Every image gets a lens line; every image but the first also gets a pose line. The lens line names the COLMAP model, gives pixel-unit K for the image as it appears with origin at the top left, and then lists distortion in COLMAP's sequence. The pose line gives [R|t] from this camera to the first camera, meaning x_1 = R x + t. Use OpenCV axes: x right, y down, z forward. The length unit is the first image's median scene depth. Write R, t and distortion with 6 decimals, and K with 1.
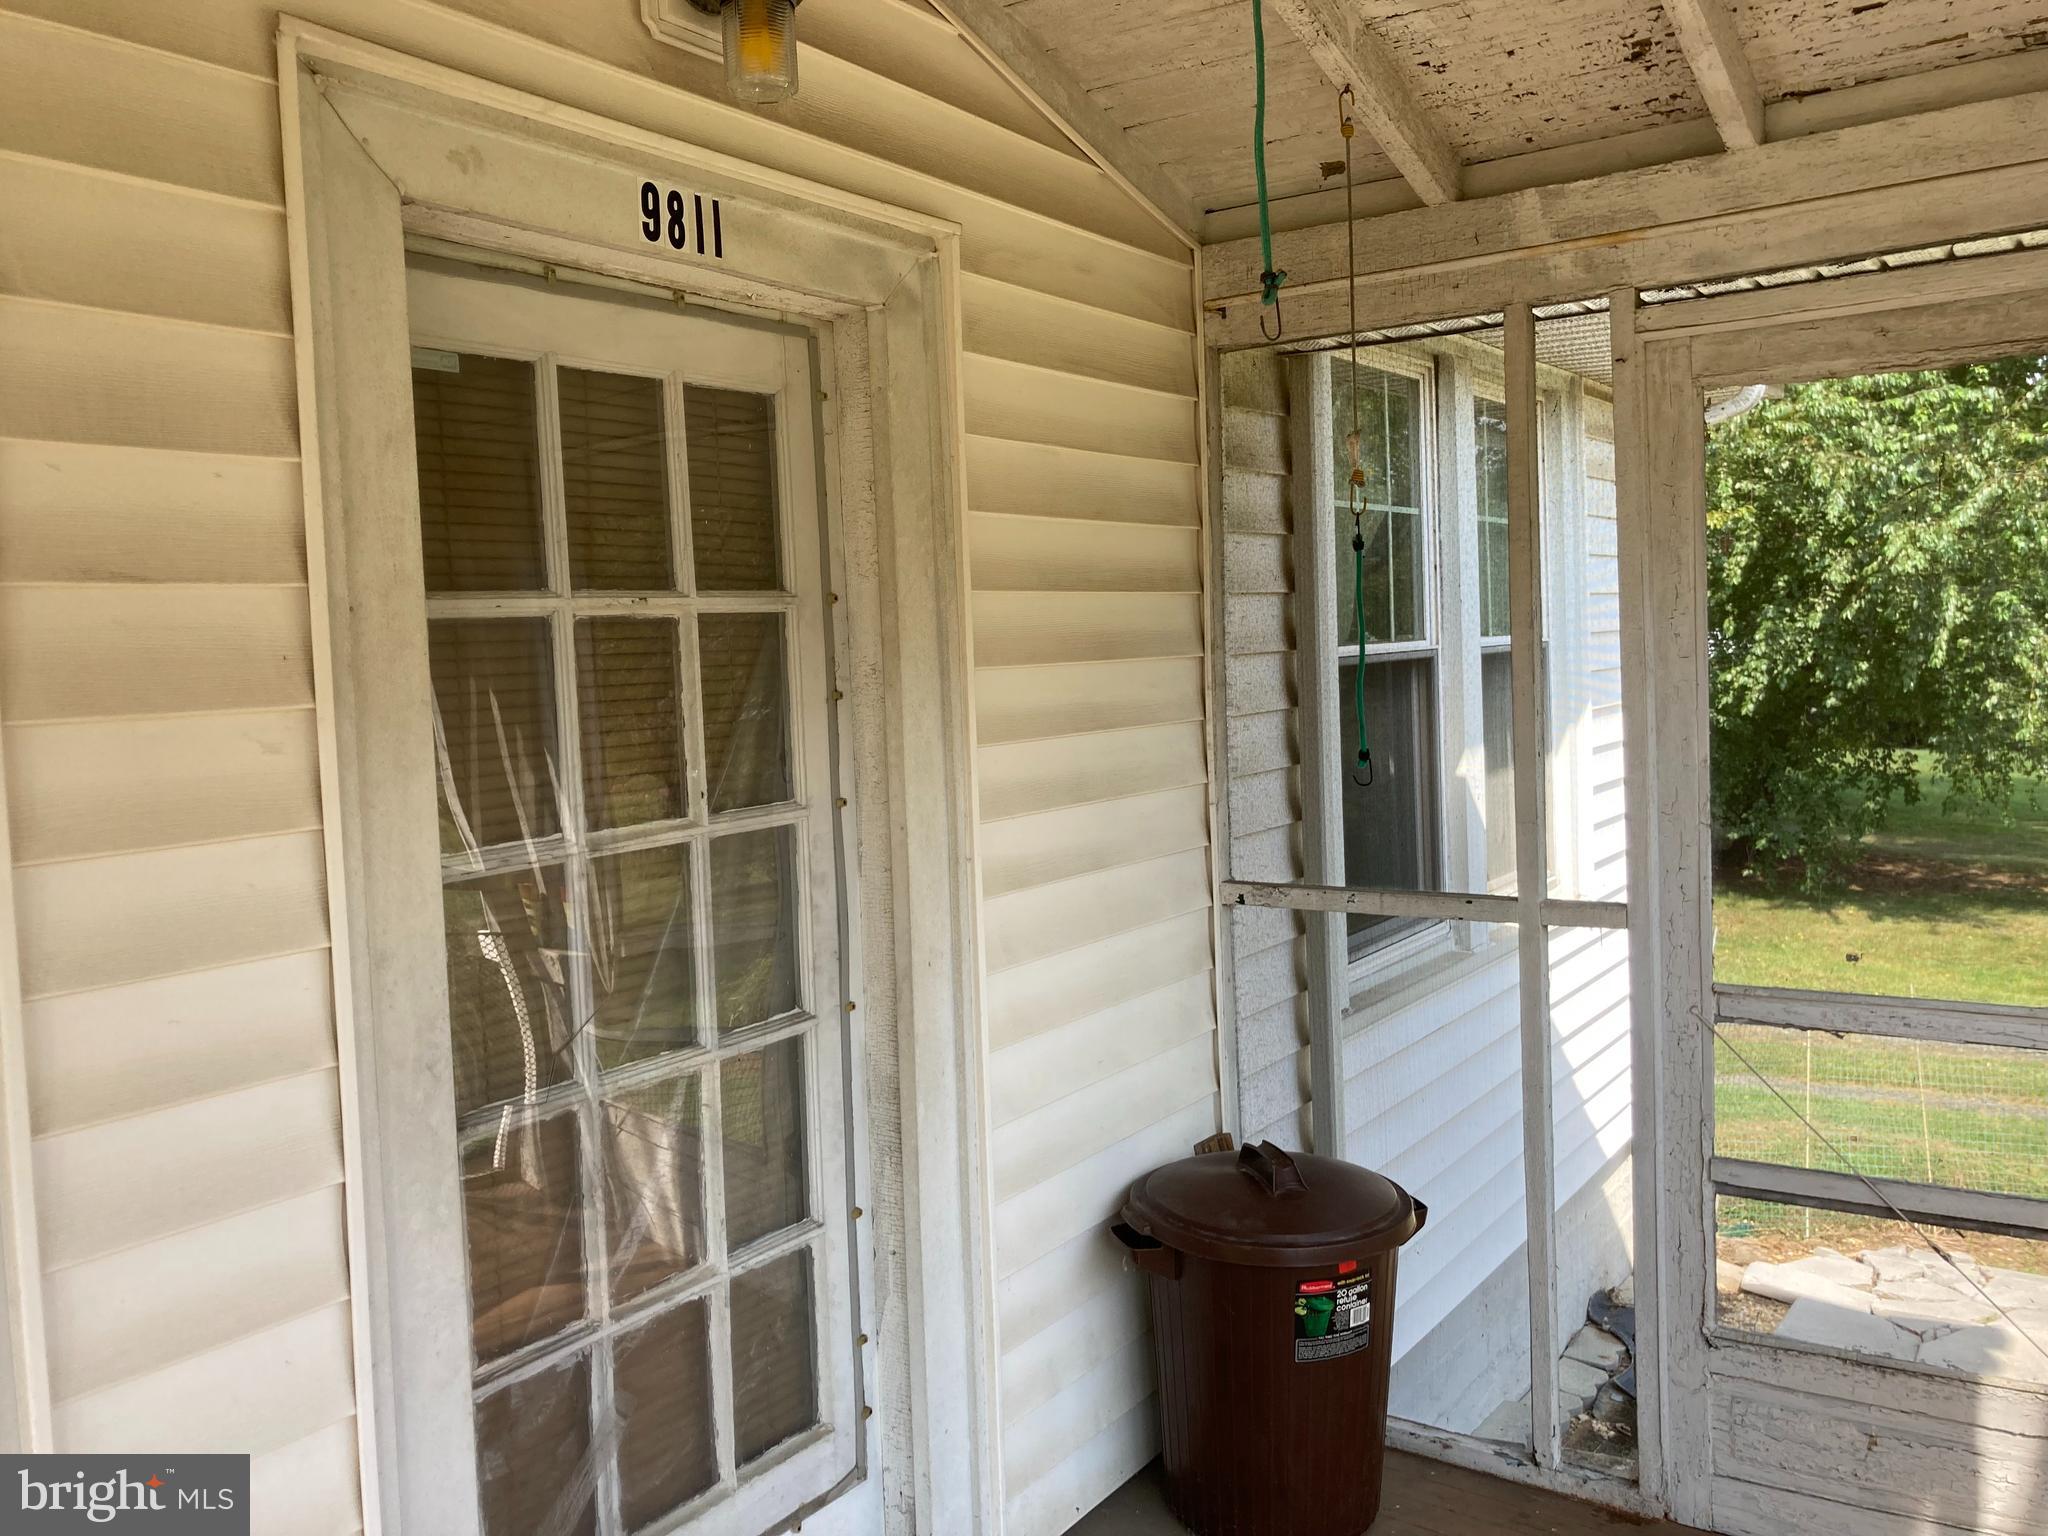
lens RADIAL K [[1691.1, 0, 1024.0], [0, 1691.1, 768.0], [0, 0, 1]] dist [0.001699, 0.000851]
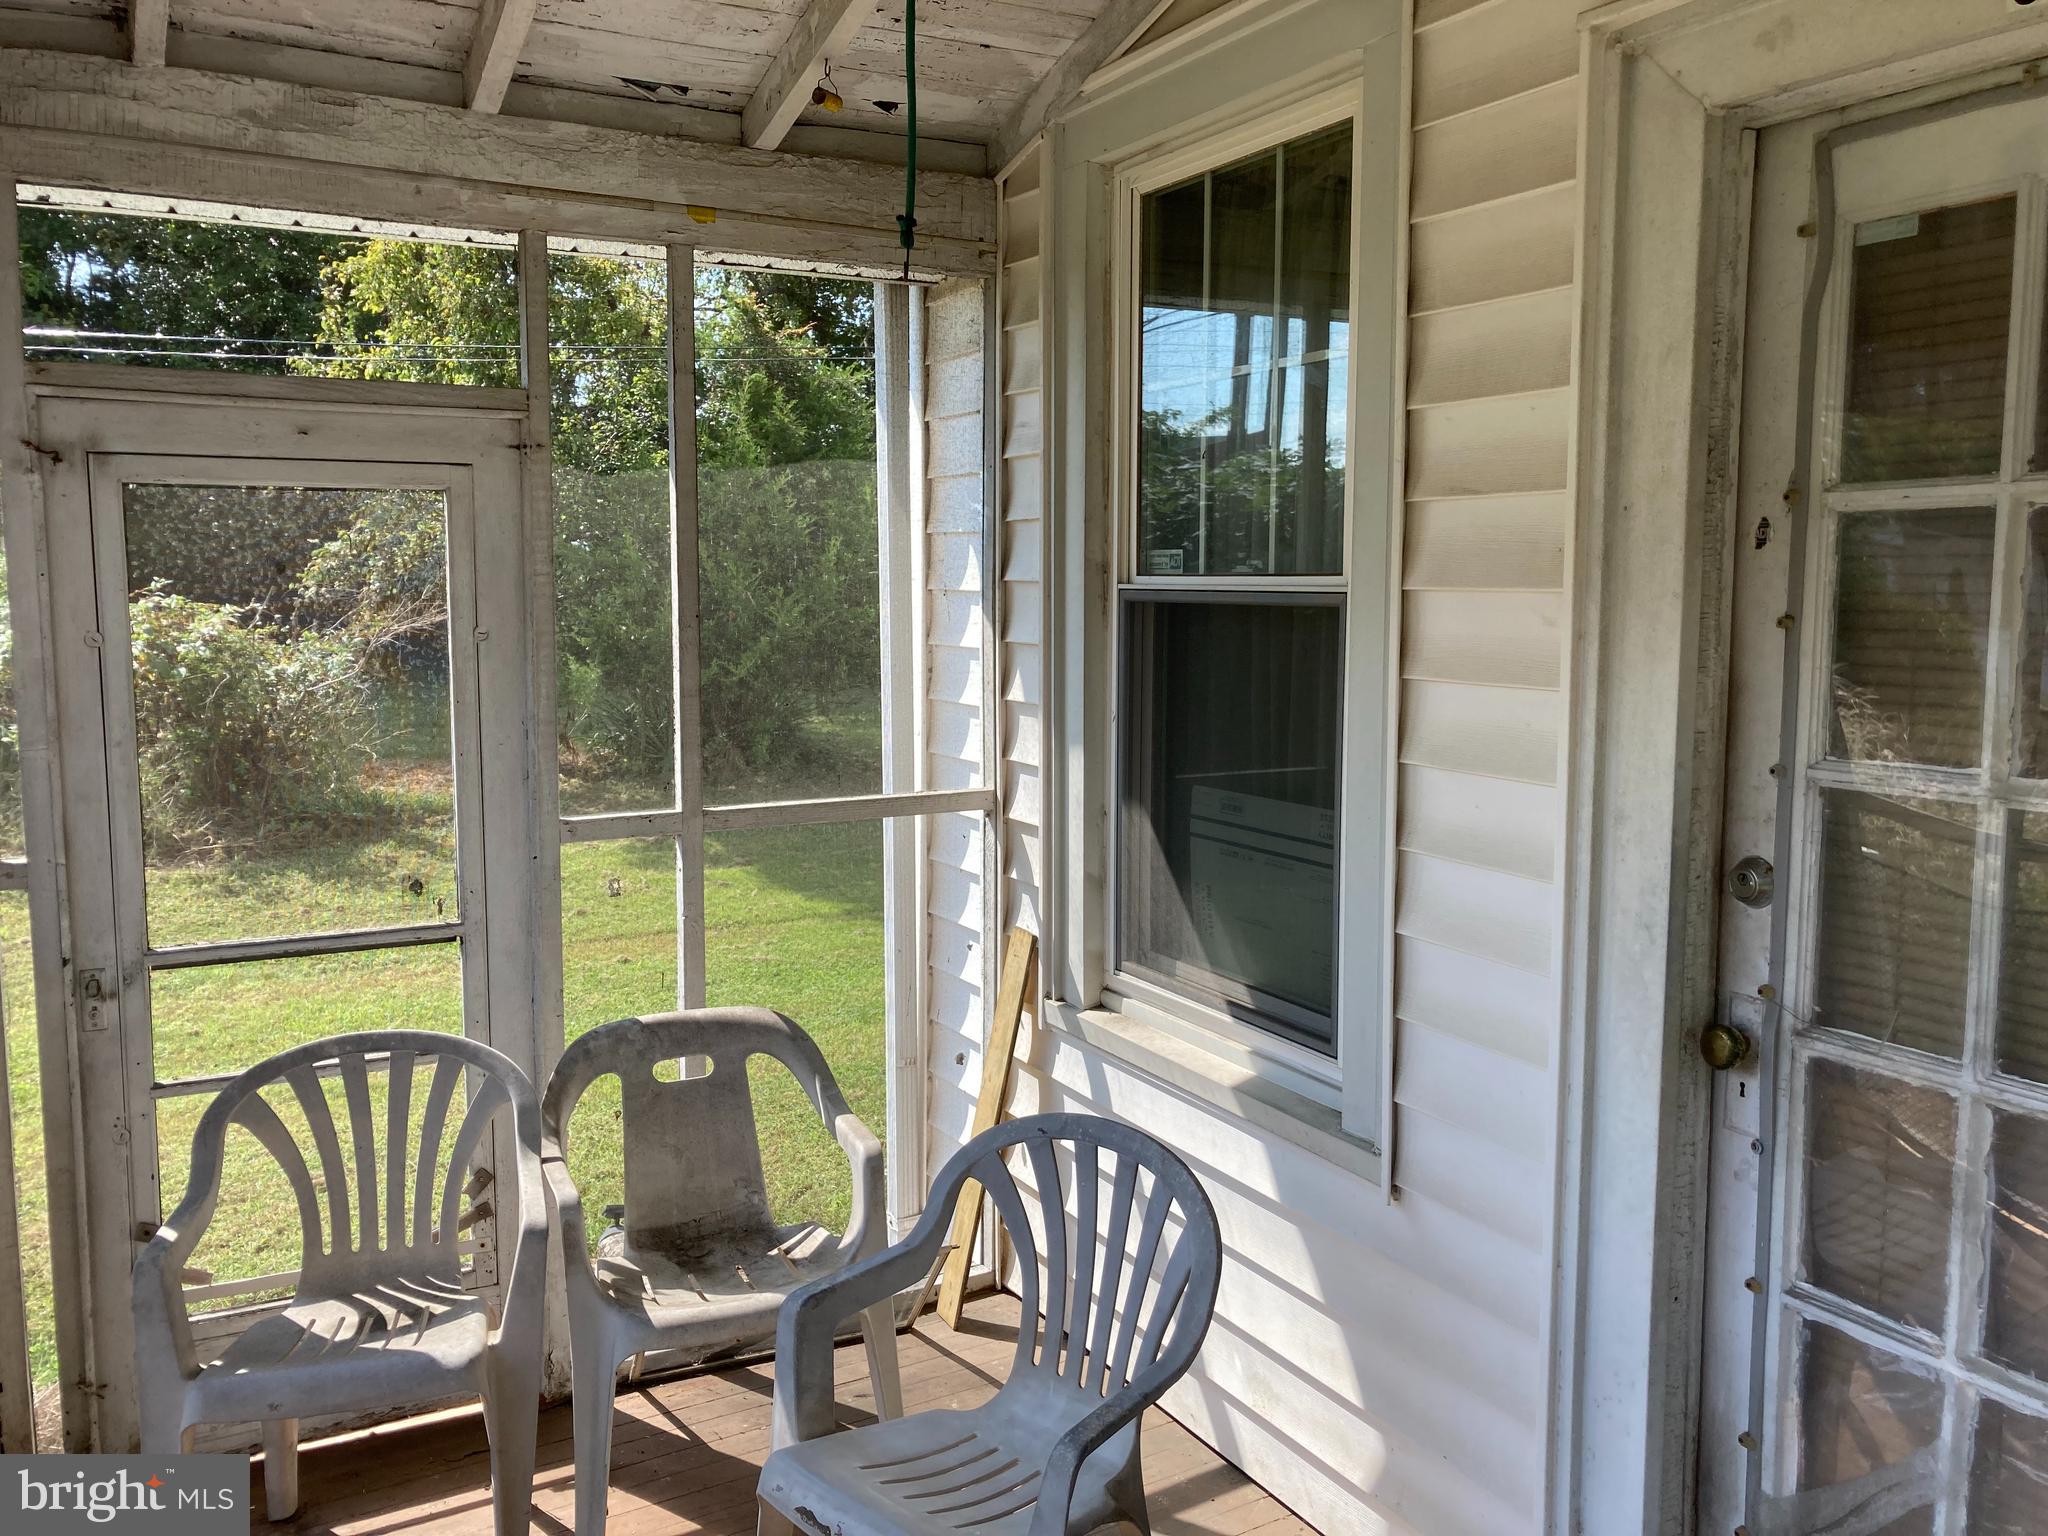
lens RADIAL K [[1691.1, 0, 1024.0], [0, 1691.1, 768.0], [0, 0, 1]] dist [0.001699, 0.000851]
pose [[-0.451175, 0.143172, -0.880876, 0.709223], [-0.049639, 0.981493, 0.184950, -0.097540], [0.891054, 0.127171, -0.435719, 0.997270]]
